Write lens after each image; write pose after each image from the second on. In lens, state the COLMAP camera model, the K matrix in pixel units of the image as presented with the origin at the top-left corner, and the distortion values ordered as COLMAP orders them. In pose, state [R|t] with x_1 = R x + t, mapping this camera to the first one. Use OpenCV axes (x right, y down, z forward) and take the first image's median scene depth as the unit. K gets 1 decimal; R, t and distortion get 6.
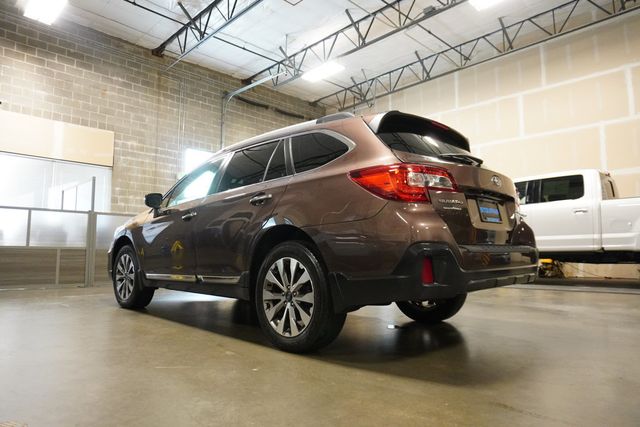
lens RADIAL K [[423.6, 0, 320.0], [0, 423.6, 213.5], [0, 0, 1]] dist [-0.005400, -0.000607]
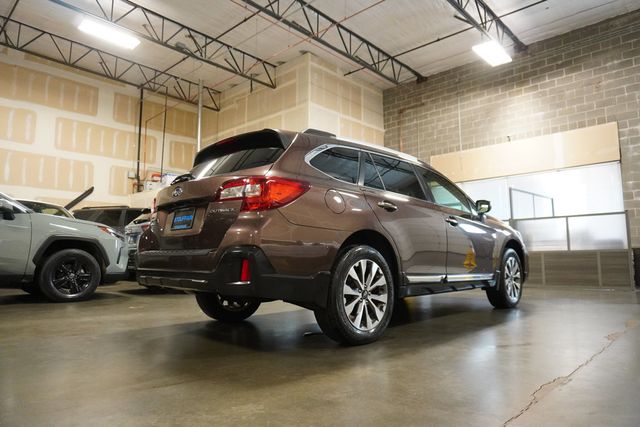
lens RADIAL K [[423.4, 0, 320.0], [0, 423.4, 213.5], [0, 0, 1]] dist [0.002902, 0.000275]
pose [[0.029645, -0.113647, -0.993079, 0.398195], [0.103827, 0.988491, -0.110022, 0.037817], [0.994153, -0.099847, 0.041103, 0.332799]]
